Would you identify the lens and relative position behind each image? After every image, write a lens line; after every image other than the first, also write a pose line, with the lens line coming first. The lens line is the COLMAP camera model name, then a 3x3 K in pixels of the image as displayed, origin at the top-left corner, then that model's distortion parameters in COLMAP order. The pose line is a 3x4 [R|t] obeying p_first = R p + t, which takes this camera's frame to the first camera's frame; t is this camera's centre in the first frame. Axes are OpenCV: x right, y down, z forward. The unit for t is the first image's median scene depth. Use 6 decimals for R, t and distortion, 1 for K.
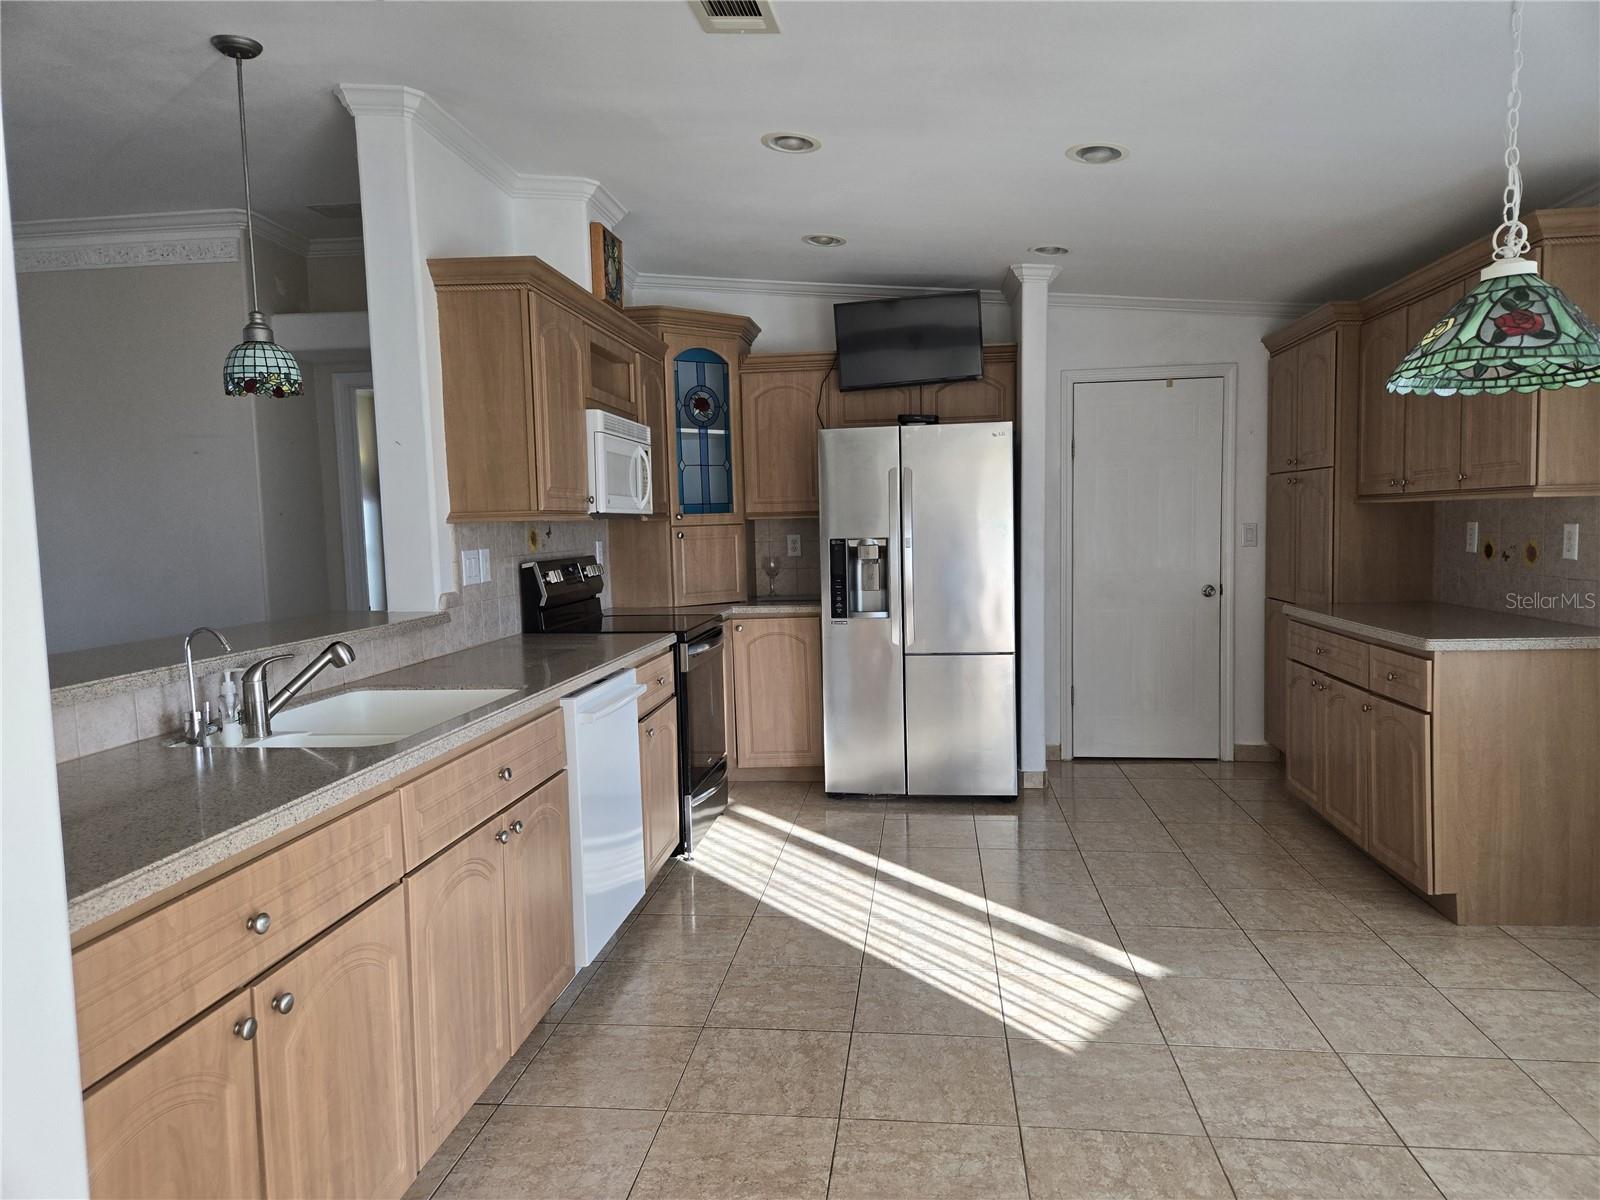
lens RADIAL K [[1078.5, 0, 799.0], [0, 1078.5, 612.5], [0, 0, 1]] dist [0.070016, -0.057731]
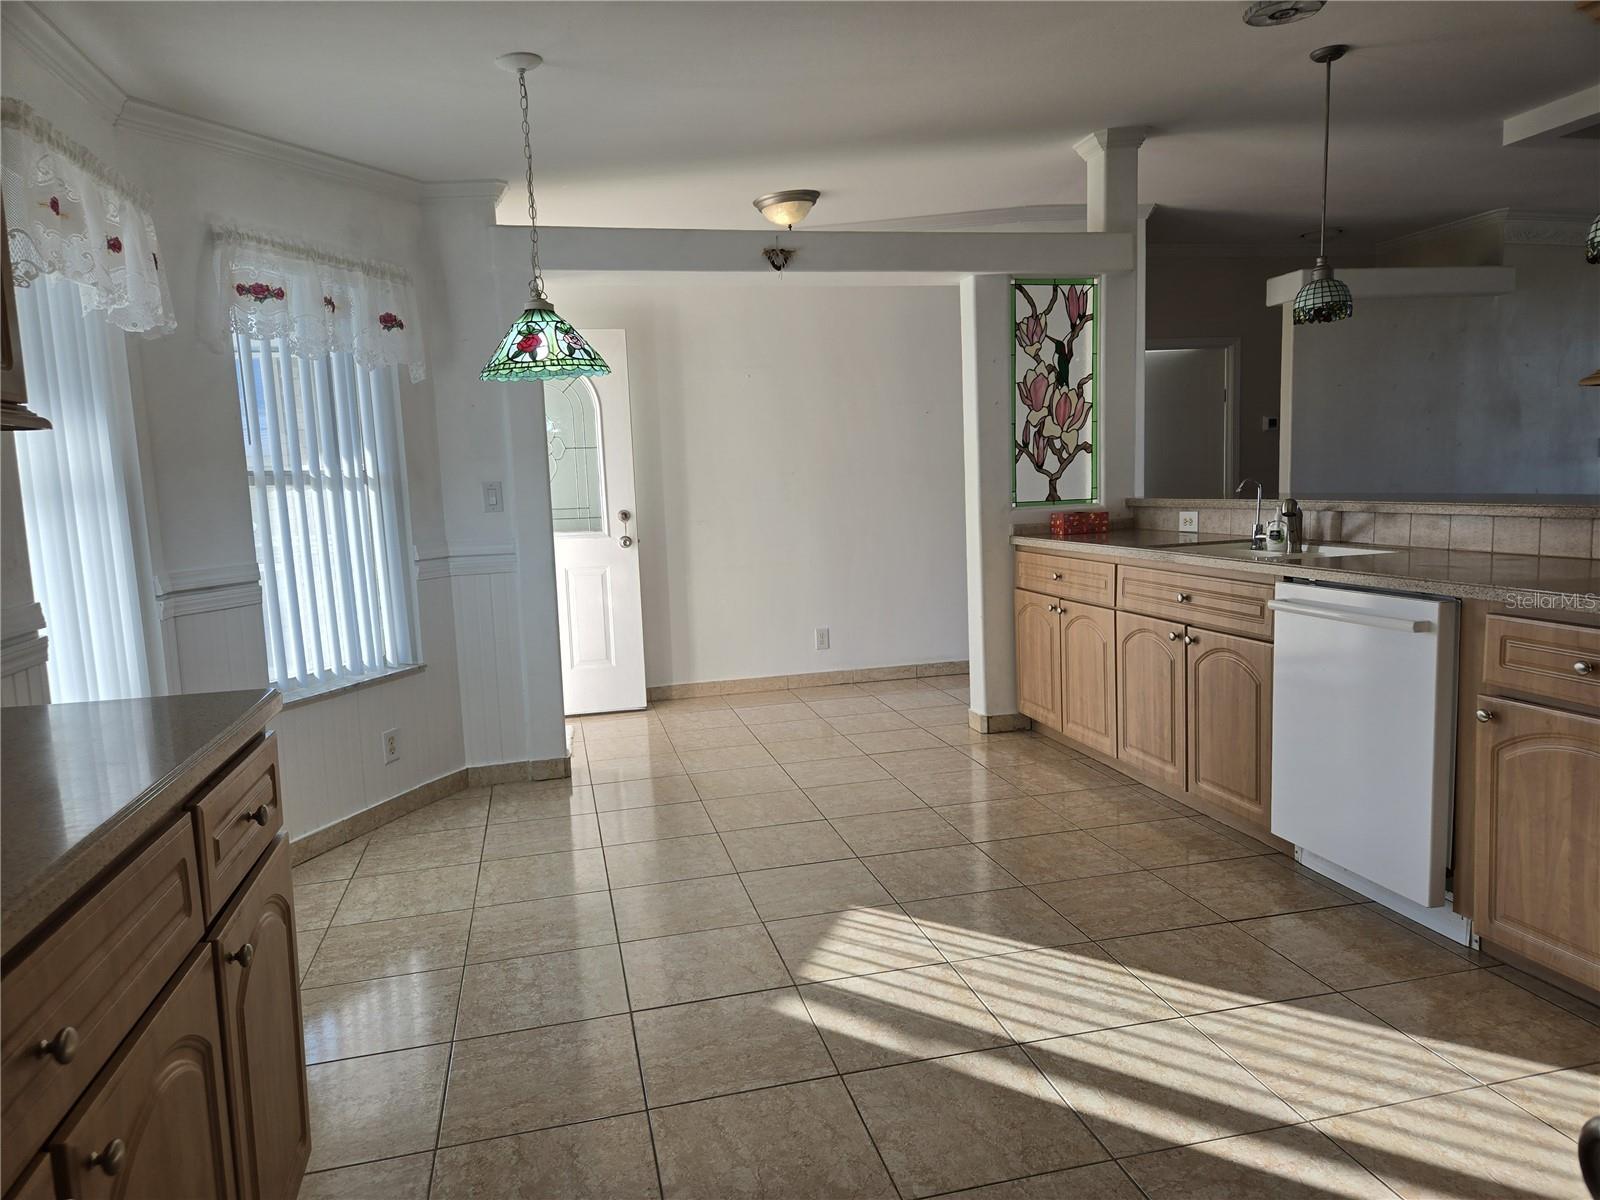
lens RADIAL K [[1078.5, 0, 799.0], [0, 1078.5, 612.5], [0, 0, 1]] dist [0.070016, -0.057731]
pose [[-0.935445, 0.106809, -0.336949, 0.532131], [0.034984, 0.976550, 0.212431, -0.120331], [0.351737, 0.186930, -0.917245, 1.633644]]
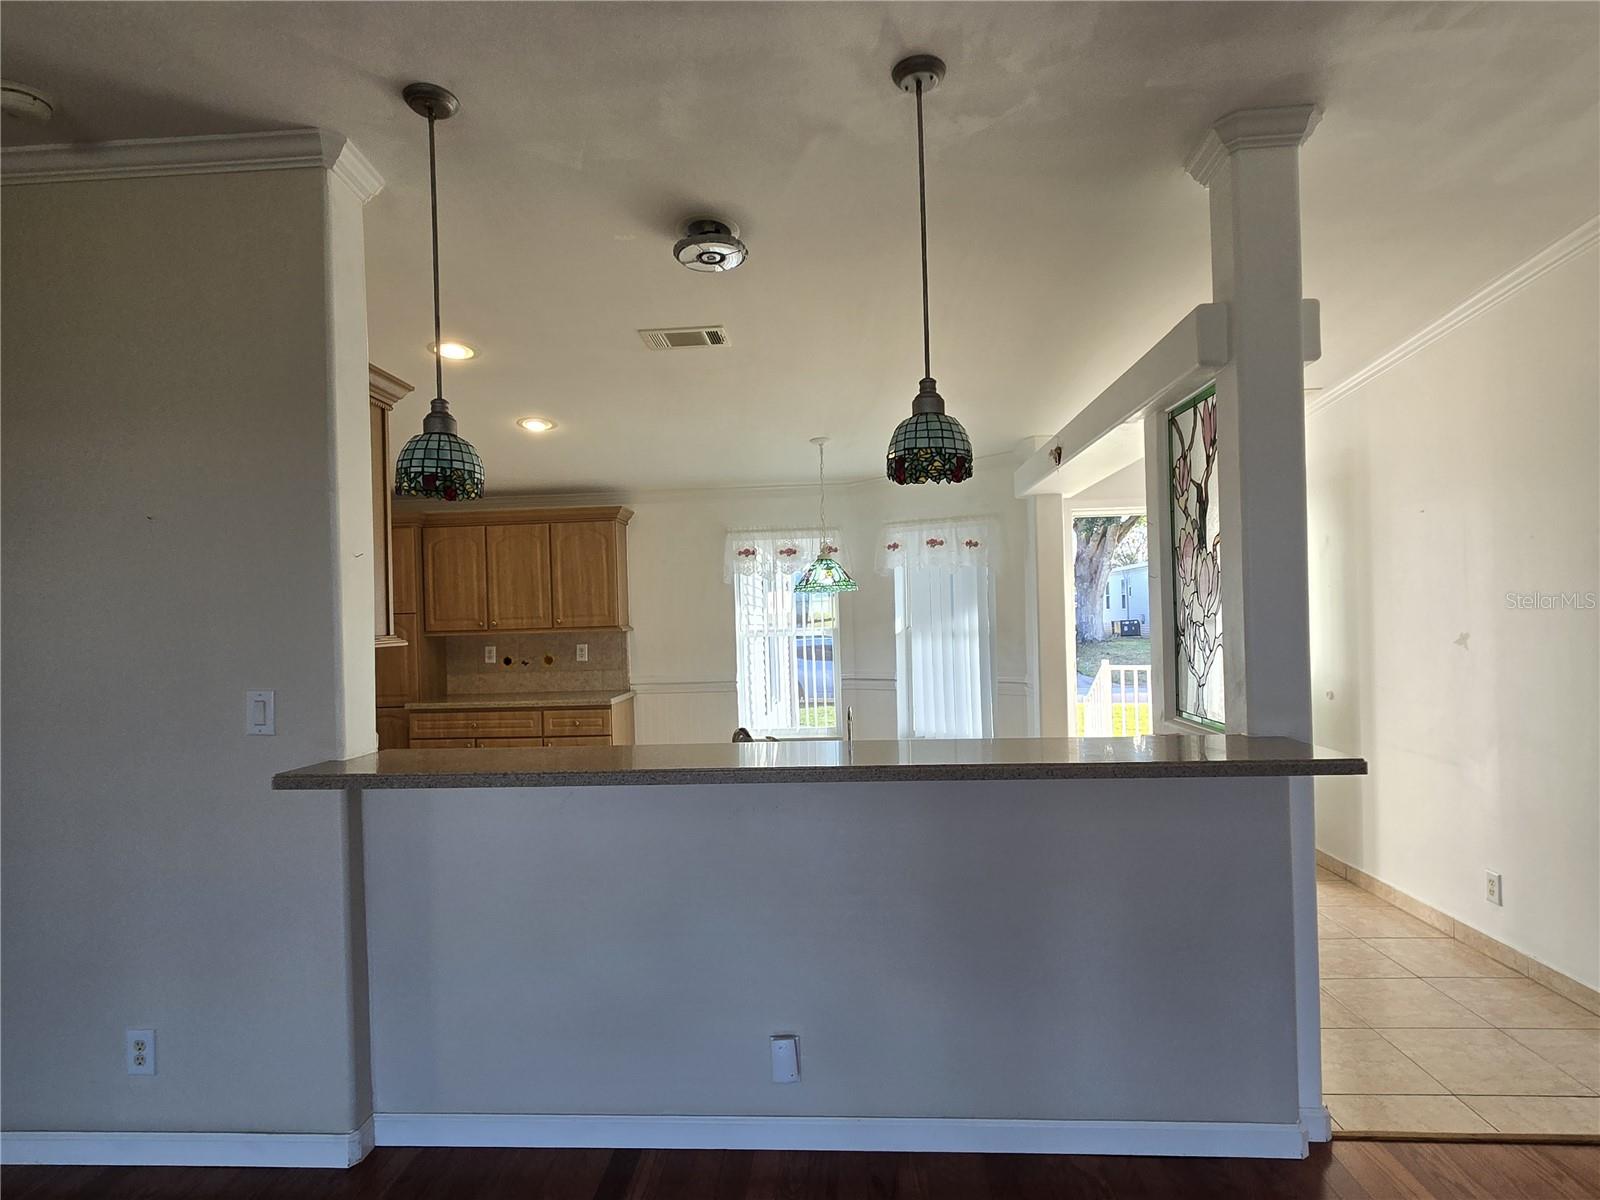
lens RADIAL K [[873.5, 0, 804.2], [0, 873.5, 610.1], [0, 0, 1]] dist [-0.000236, 0.001663]
pose [[-0.057172, 0.034303, 0.997775, -1.132636], [0.112594, 0.993255, -0.027696, -0.057348], [-0.991995, 0.110760, -0.060648, 0.744933]]
